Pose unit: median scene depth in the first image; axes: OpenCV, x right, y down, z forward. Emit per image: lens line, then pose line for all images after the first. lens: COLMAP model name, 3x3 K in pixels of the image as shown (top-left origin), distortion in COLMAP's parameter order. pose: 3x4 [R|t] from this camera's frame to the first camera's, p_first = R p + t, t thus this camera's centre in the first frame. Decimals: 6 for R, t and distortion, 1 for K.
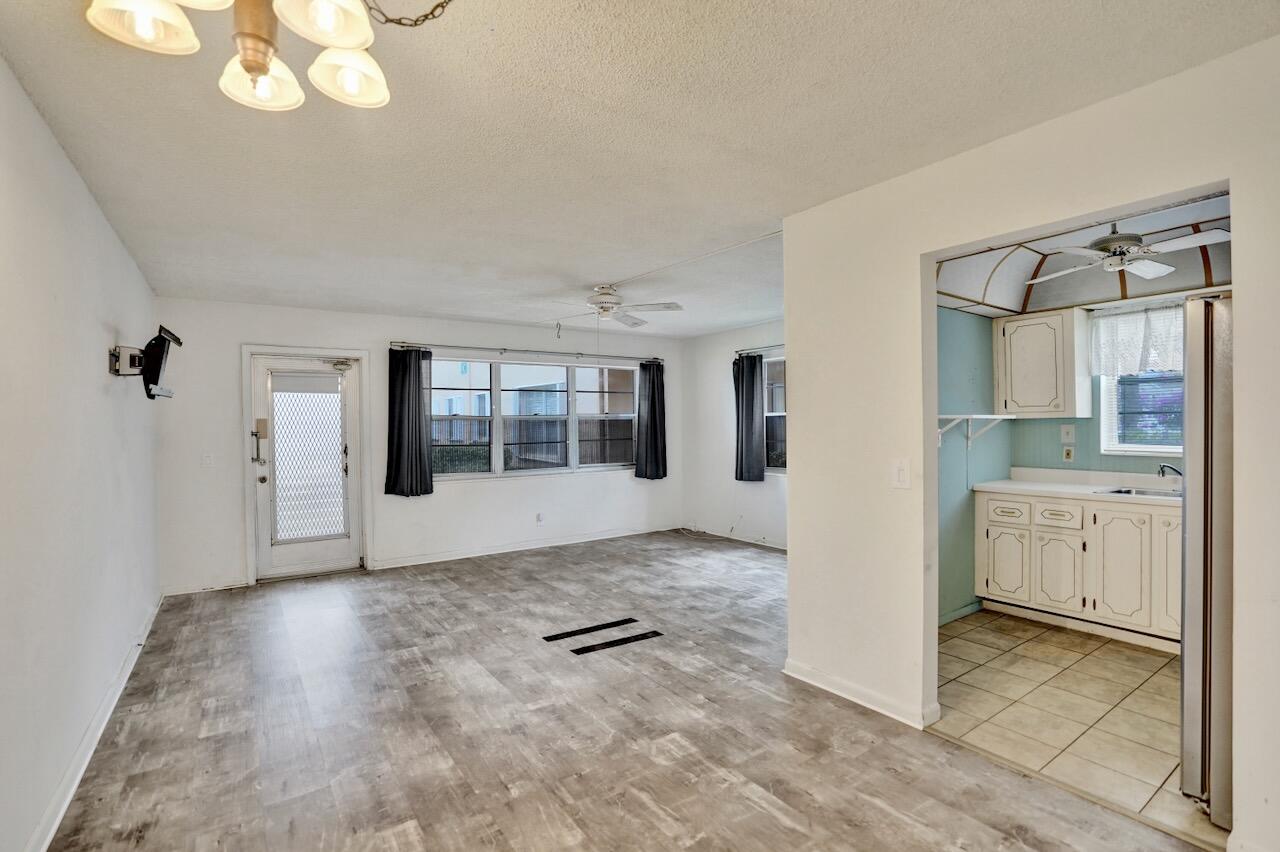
lens RADIAL K [[592.4, 0, 635.1], [0, 592.4, 426.0], [0, 0, 1]] dist [-0.077428, 0.034448]
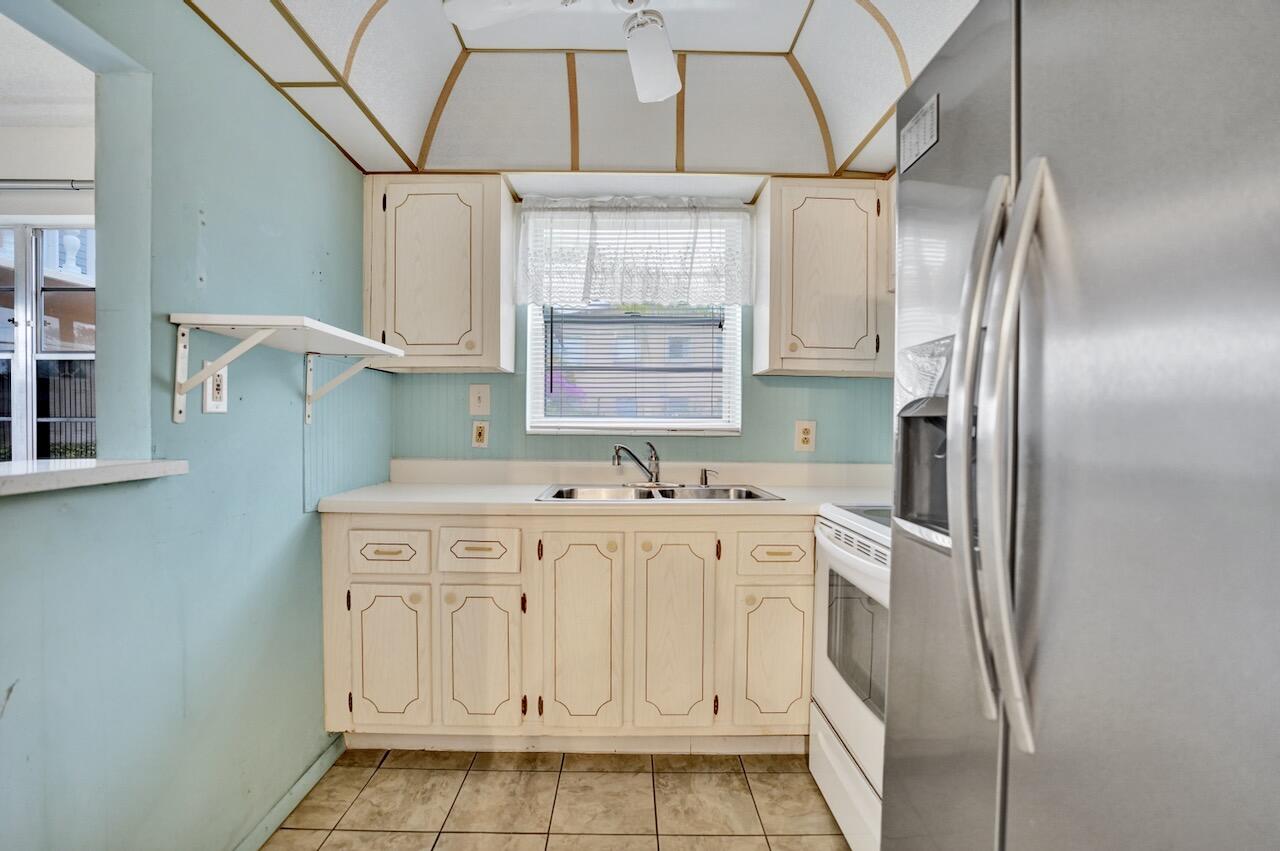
lens RADIAL K [[592.4, 0, 635.1], [0, 592.4, 425.5], [0, 0, 1]] dist [-0.077428, 0.034448]
pose [[0.552136, 0.005370, 0.833737, 0.368405], [-0.009413, 0.999956, -0.000207, 0.043041], [-0.833701, -0.007733, 0.552162, 0.581911]]
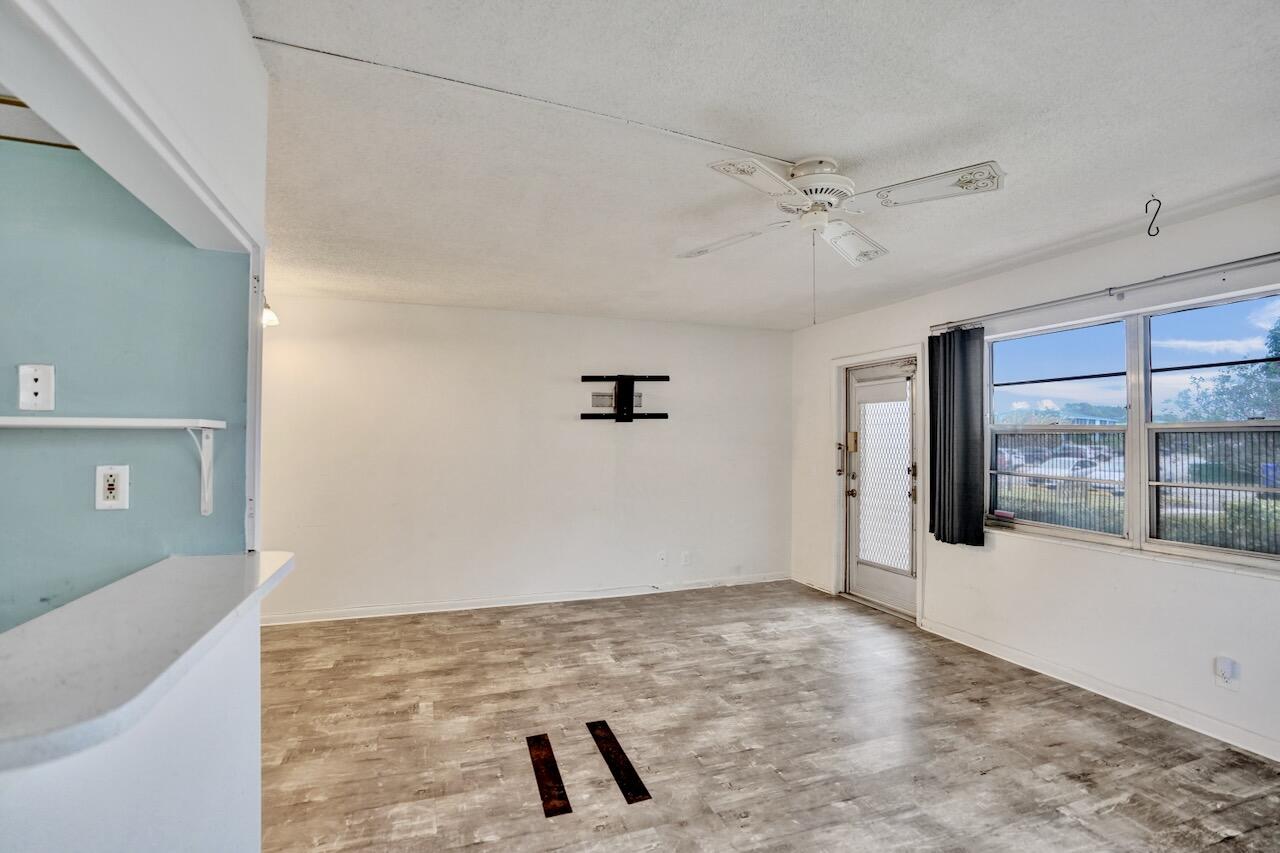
lens RADIAL K [[592.4, 0, 635.1], [0, 592.4, 426.5], [0, 0, 1]] dist [-0.077428, 0.034448]
pose [[-0.253291, -0.007170, -0.967363, 0.574542], [0.000133, 0.999972, -0.007447, -0.018961], [0.967390, -0.002015, -0.253283, 1.237230]]
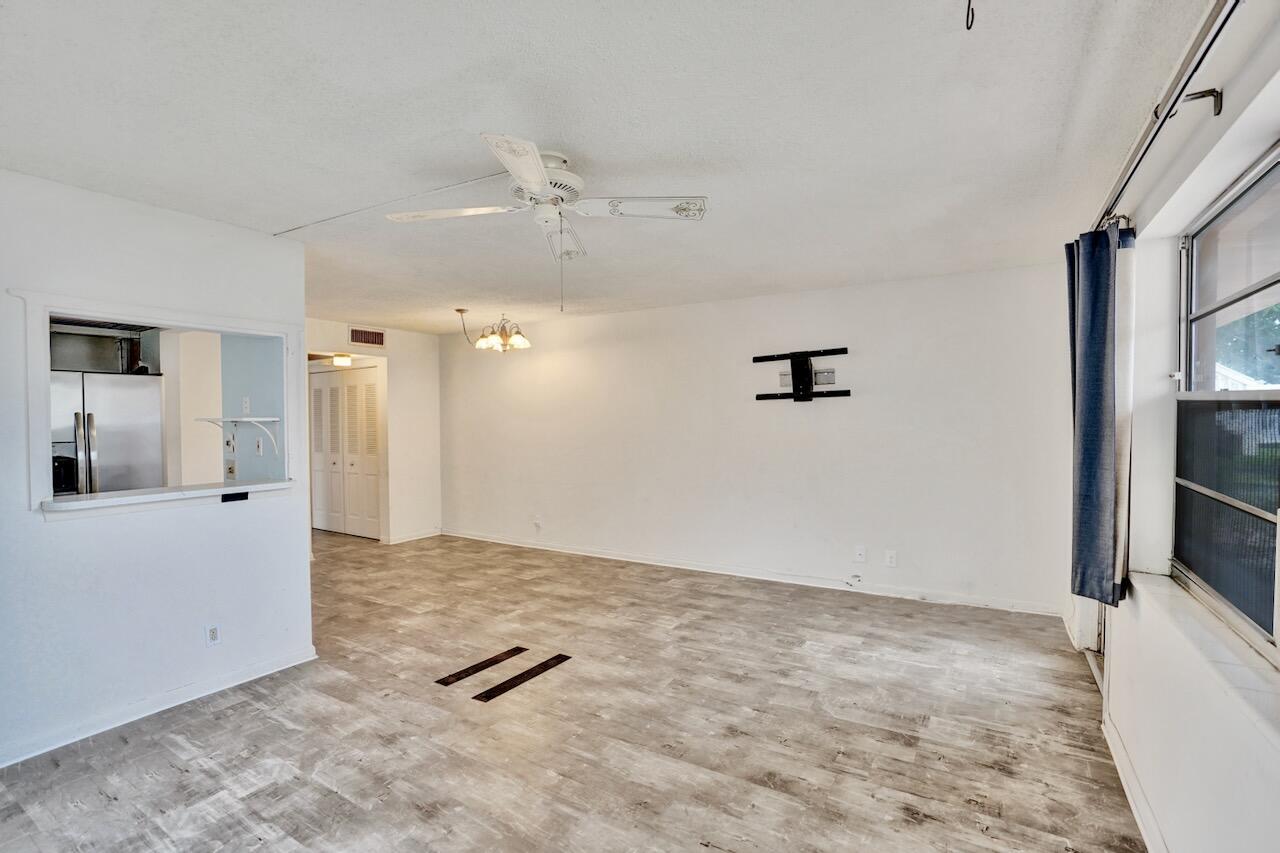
lens RADIAL K [[592.4, 0, 635.1], [0, 592.4, 426.5], [0, 0, 1]] dist [-0.077428, 0.034448]
pose [[-0.914168, 0.026997, -0.404435, 0.113299], [0.020187, 0.999574, 0.021094, -0.019379], [0.404832, 0.011120, -0.914323, 1.884957]]
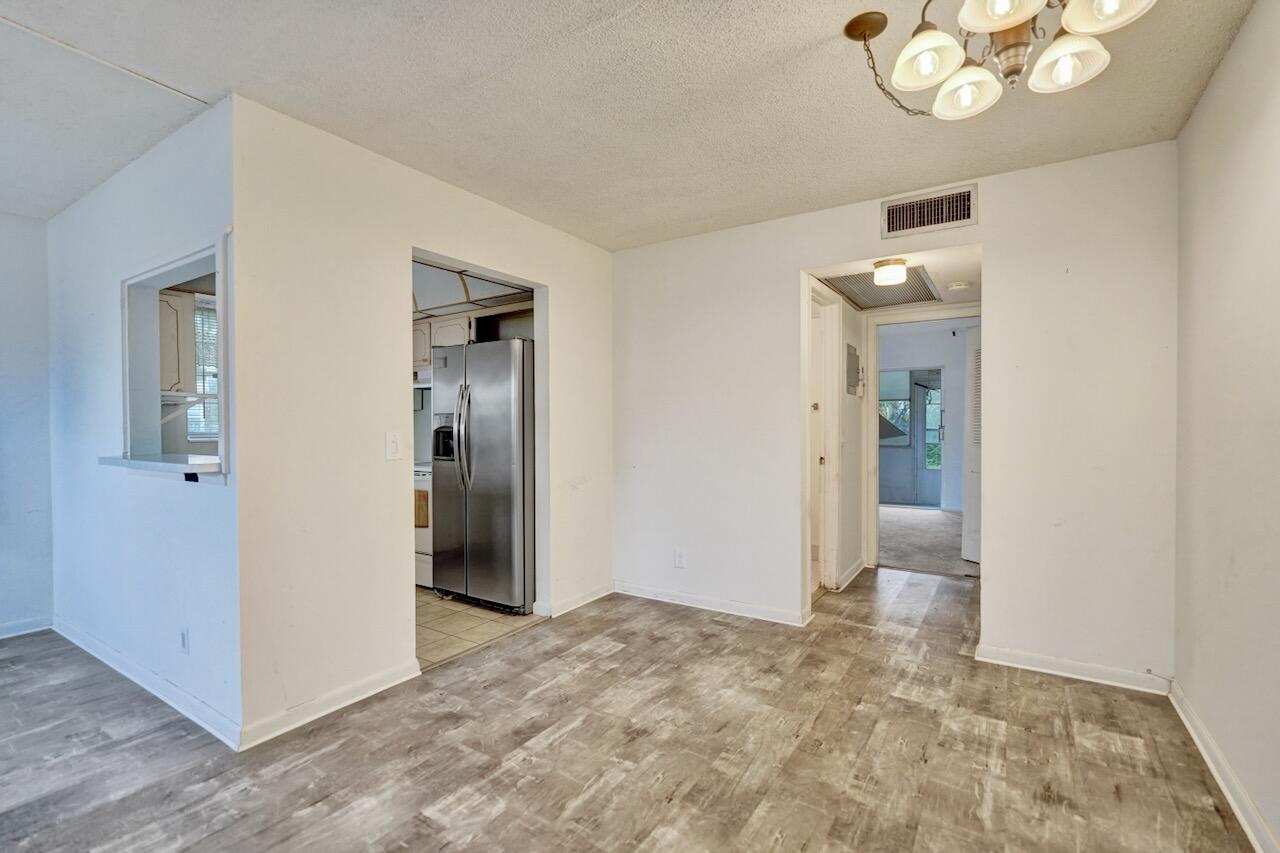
lens RADIAL K [[582.1, 0, 635.0], [0, 582.1, 434.0], [0, 0, 1]] dist [-0.006088, 0.000536]
pose [[-0.382390, -0.001316, 0.924000, -0.469434], [0.012266, 0.999904, 0.006500, 0.041654], [-0.923920, 0.013819, -0.382337, 0.698577]]
